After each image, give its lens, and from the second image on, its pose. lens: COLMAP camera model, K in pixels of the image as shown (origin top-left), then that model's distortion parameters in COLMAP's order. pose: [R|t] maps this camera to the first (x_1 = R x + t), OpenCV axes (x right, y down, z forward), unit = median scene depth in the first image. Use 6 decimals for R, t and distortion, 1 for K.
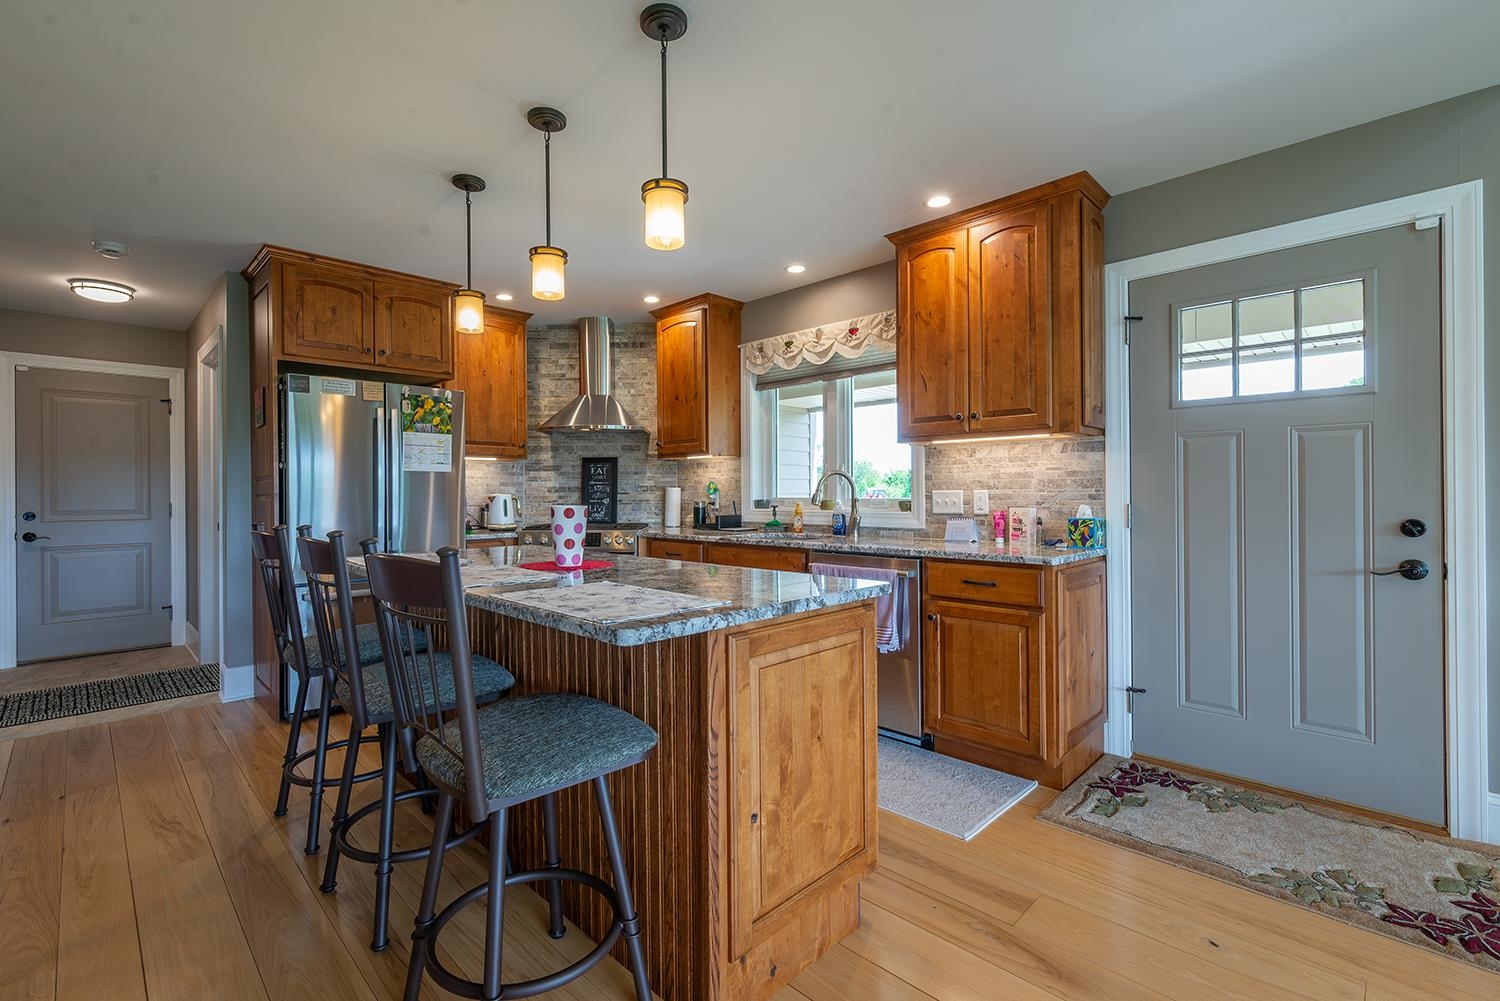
lens RADIAL K [[640.4, 0, 734.0], [0, 640.4, 490.4], [0, 0, 1]] dist [-0.000996, 0.000164]
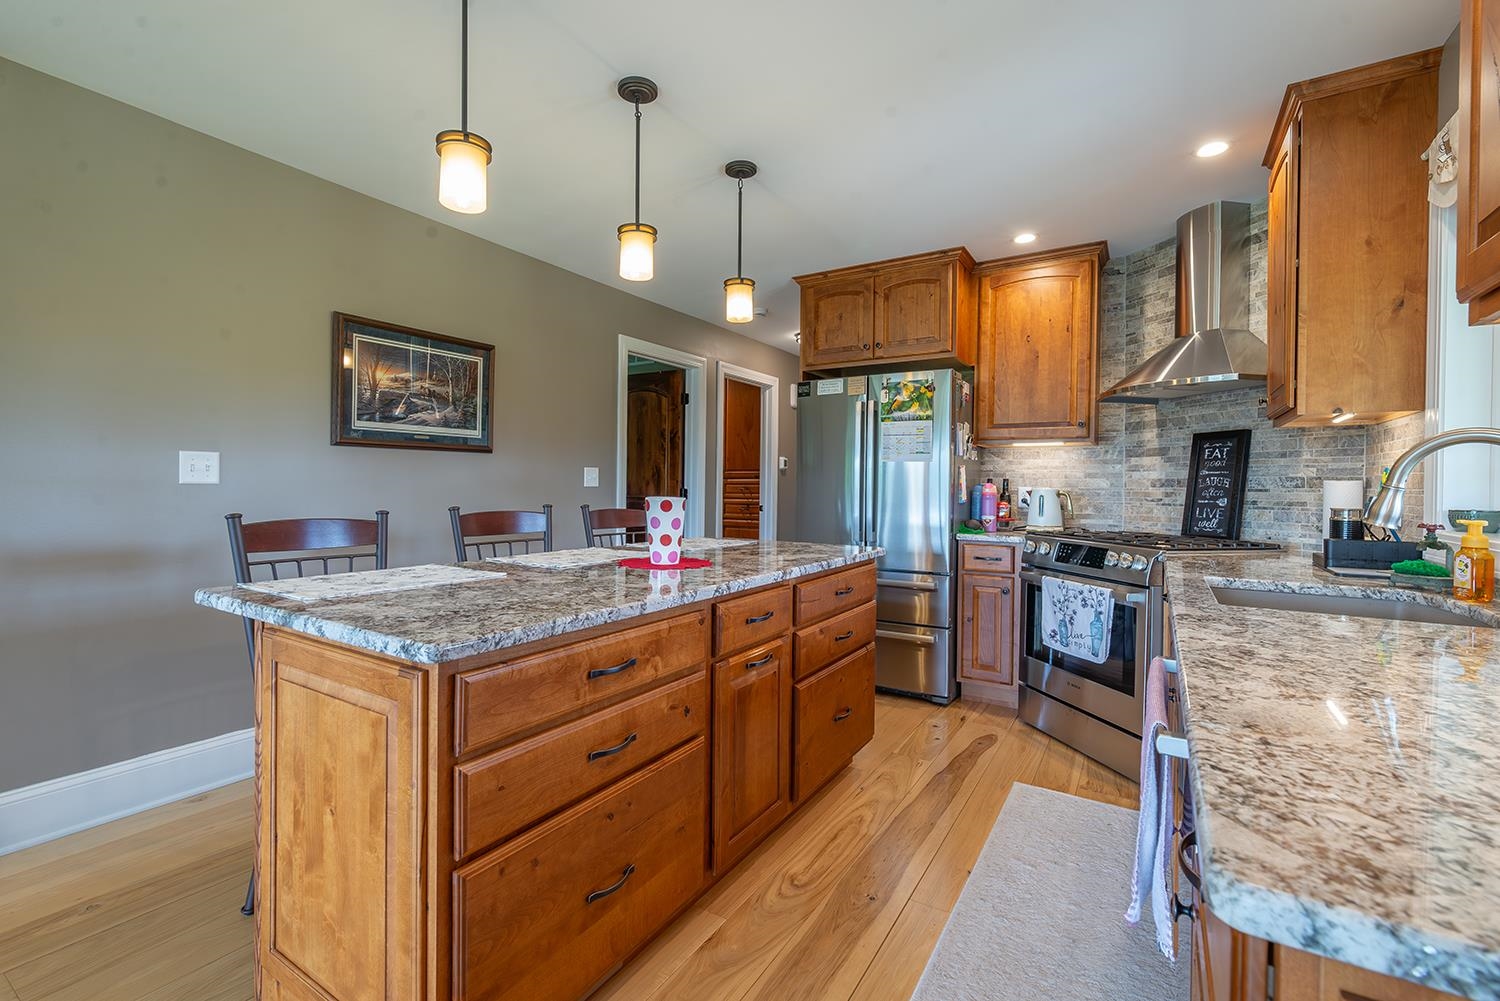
lens RADIAL K [[640.4, 0, 742.6], [0, 640.4, 498.6], [0, 0, 1]] dist [-0.000996, 0.000164]
pose [[0.233485, 0.030957, -0.971867, 0.312126], [-0.009217, 0.999519, 0.029624, -0.000903], [0.972317, 0.002041, 0.233658, 0.441713]]
